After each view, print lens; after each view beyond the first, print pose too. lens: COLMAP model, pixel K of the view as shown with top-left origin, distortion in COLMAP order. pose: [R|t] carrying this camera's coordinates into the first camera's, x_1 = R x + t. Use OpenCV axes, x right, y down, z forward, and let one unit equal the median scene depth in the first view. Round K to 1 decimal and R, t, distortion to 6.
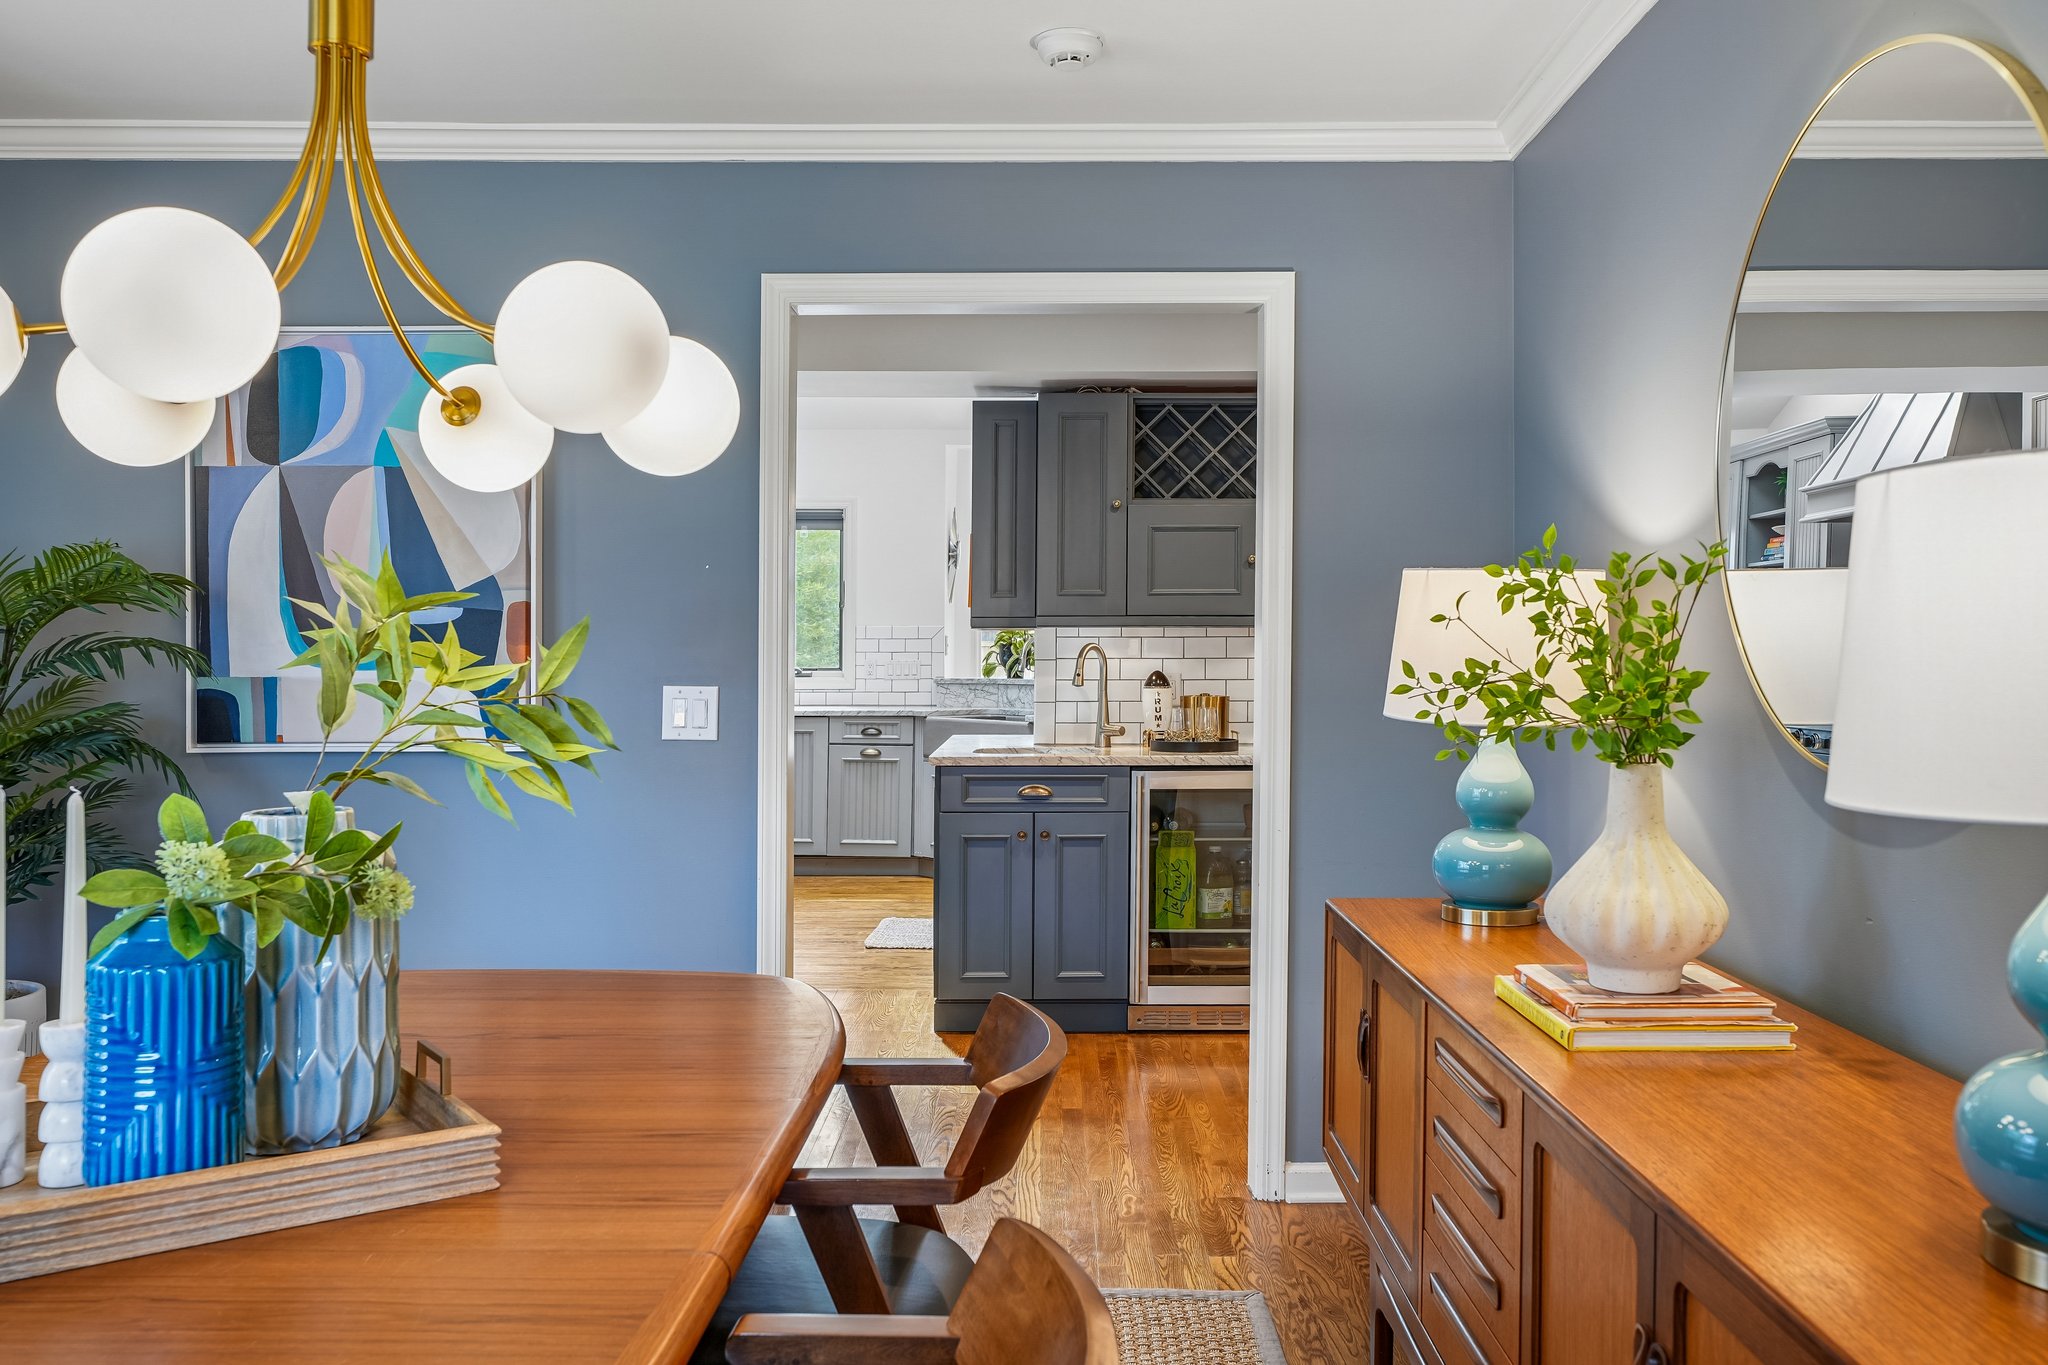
lens RADIAL K [[1647.6, 0, 1062.7], [0, 1647.6, 670.8], [0, 0, 1]] dist [-0.004235, -0.000576]
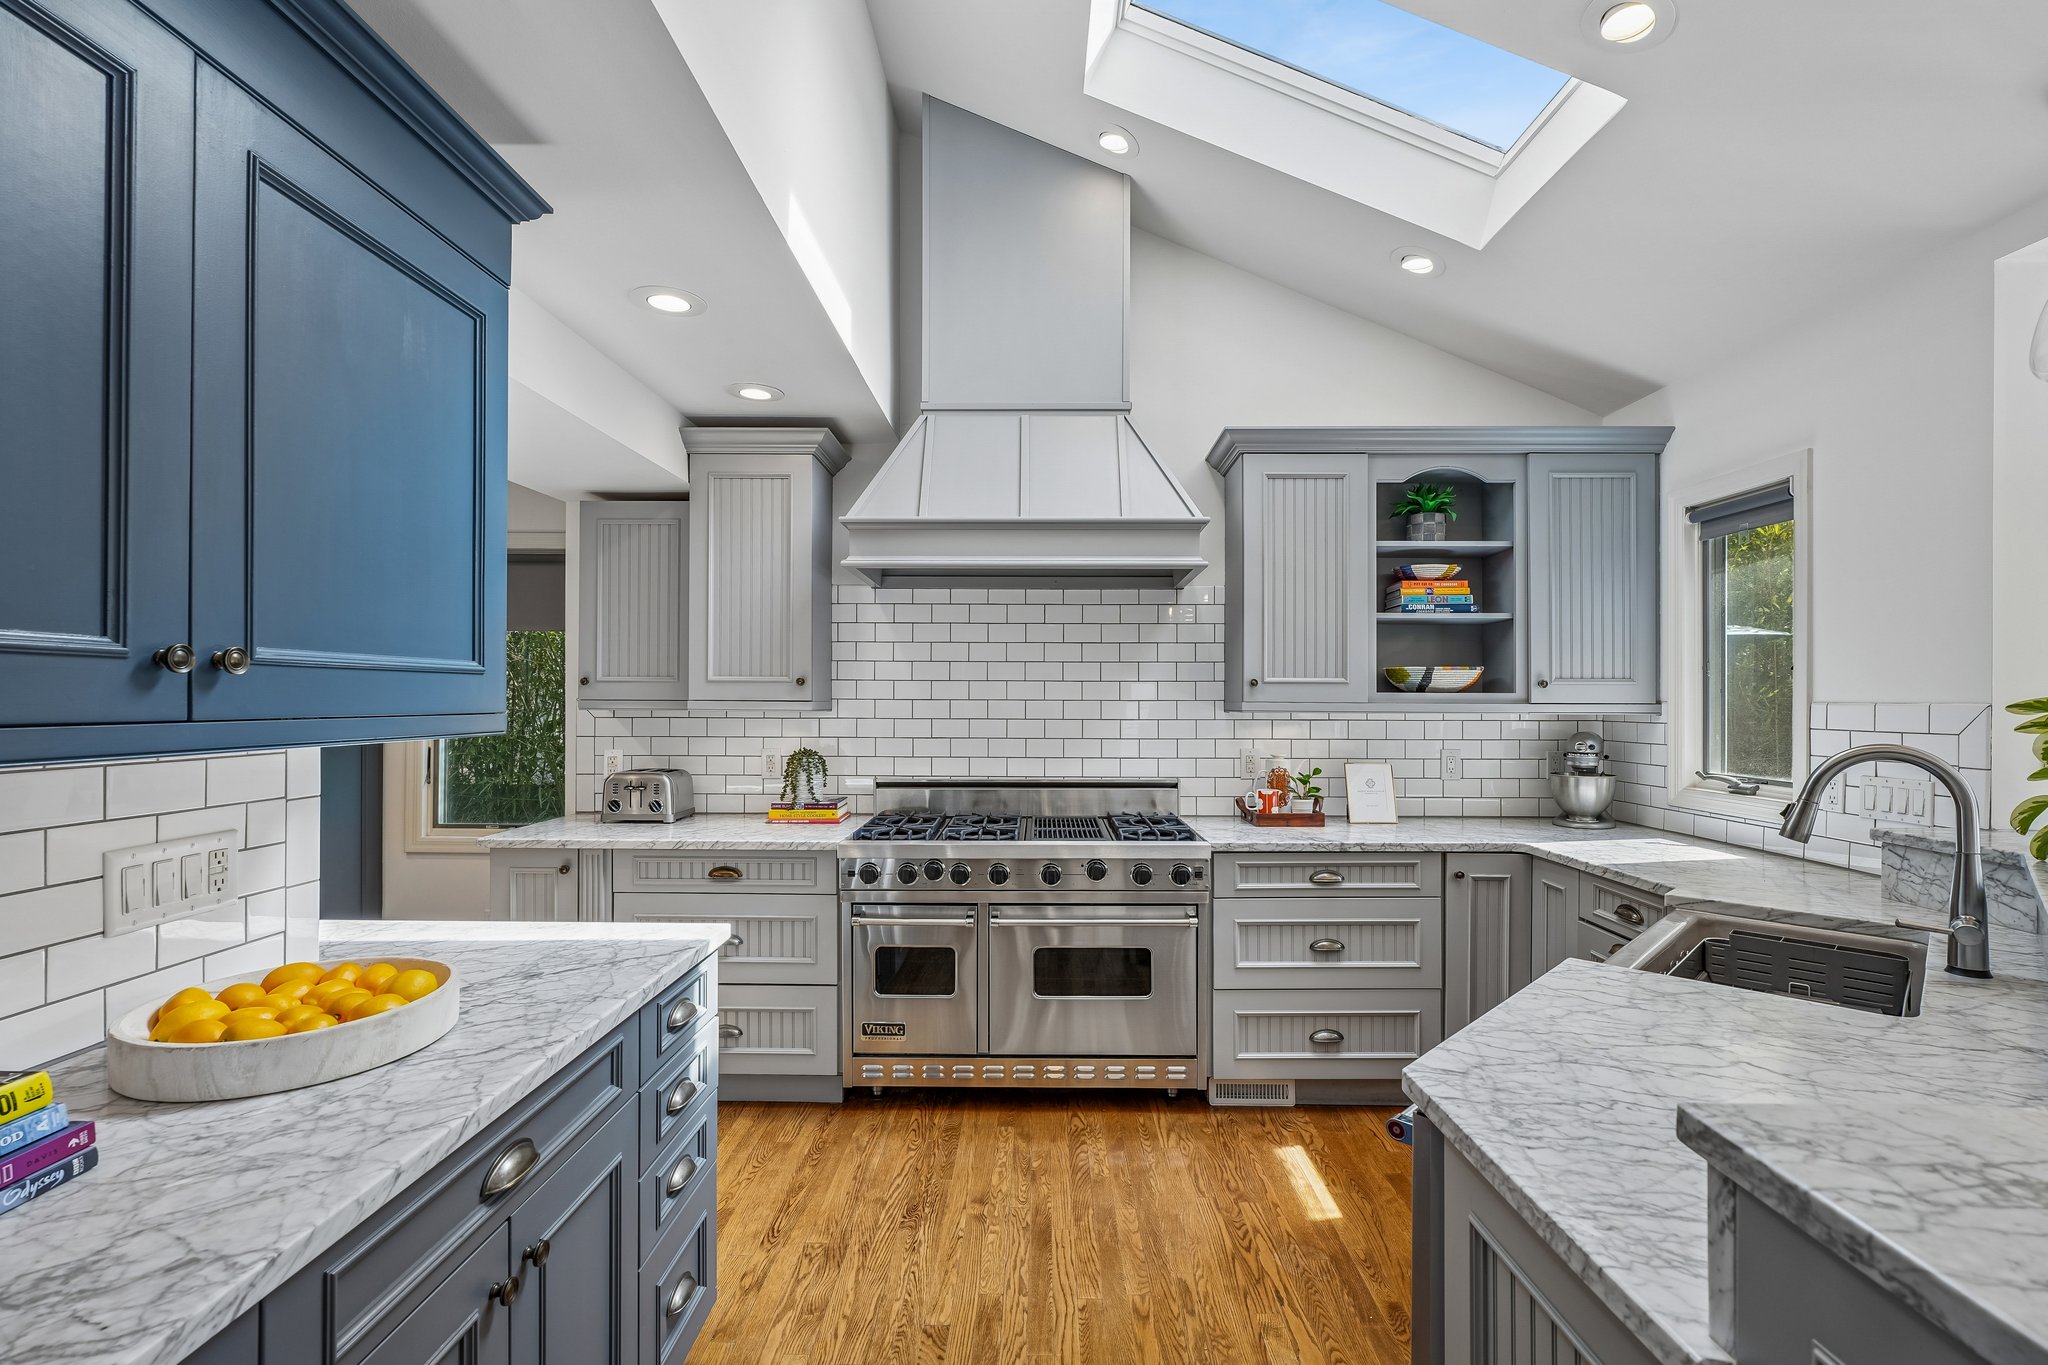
lens RADIAL K [[916.6, 0, 1034.1], [0, 916.6, 695.4], [0, 0, 1]] dist [-0.001116, 0.000107]
pose [[-0.017239, -0.005585, -0.999836, 0.290667], [-0.015955, 0.999859, -0.005310, -0.045065], [0.999724, 0.015861, -0.017325, 1.401933]]
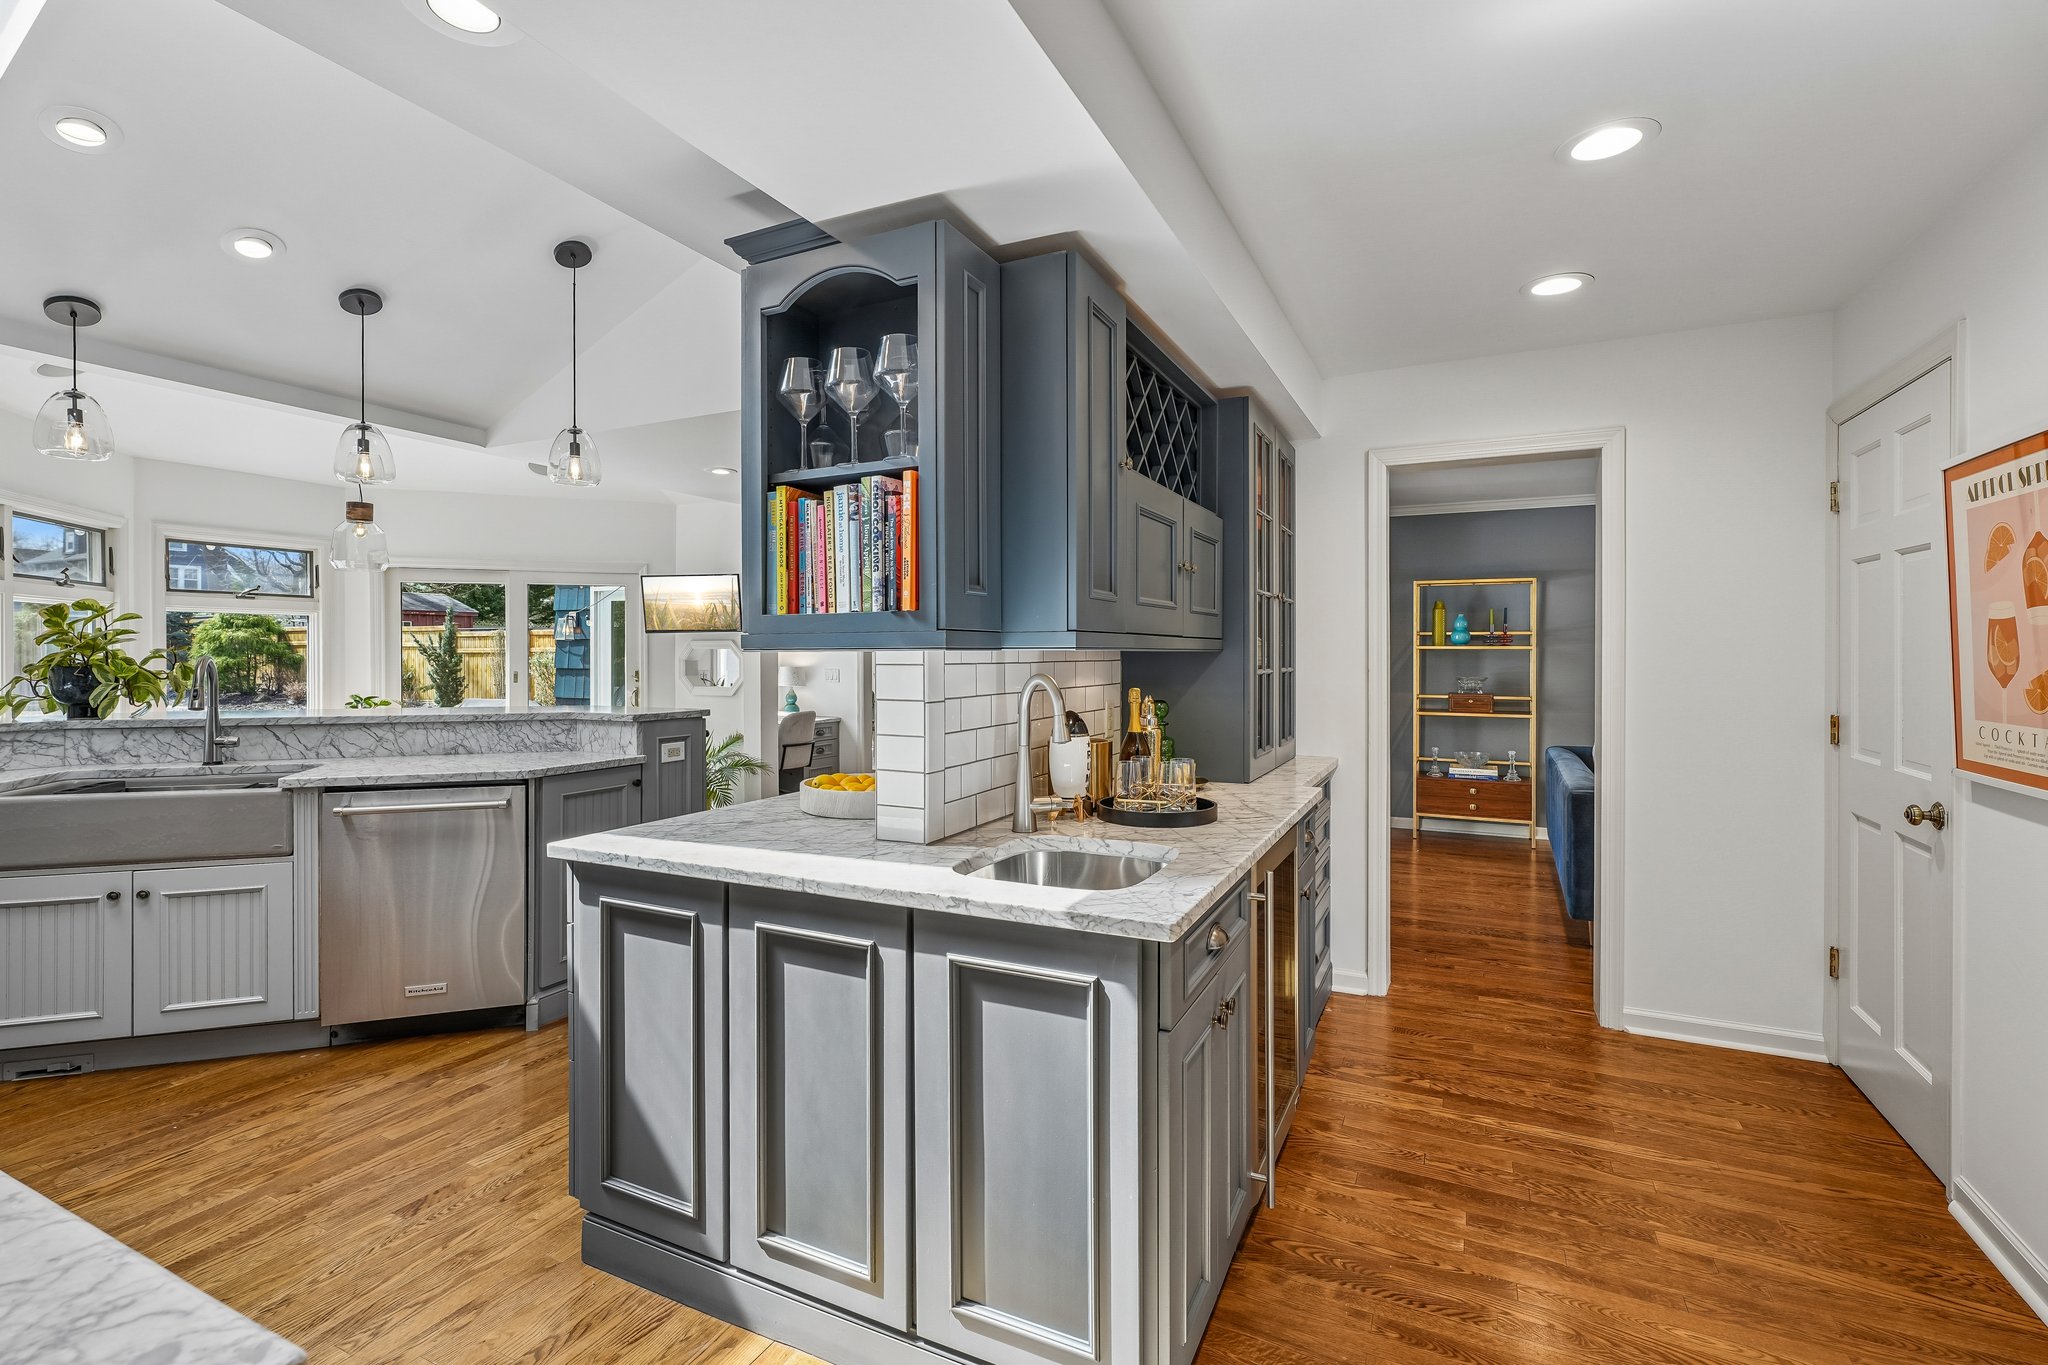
lens RADIAL K [[901.4, 0, 1028.7], [0, 901.4, 661.6], [0, 0, 1]] dist [-0.000756, -0.000107]
pose [[0.433435, -0.010159, 0.901128, -0.341079], [0.013577, 0.999897, 0.004743, -0.025695], [-0.901083, 0.010179, 0.433528, 0.924205]]
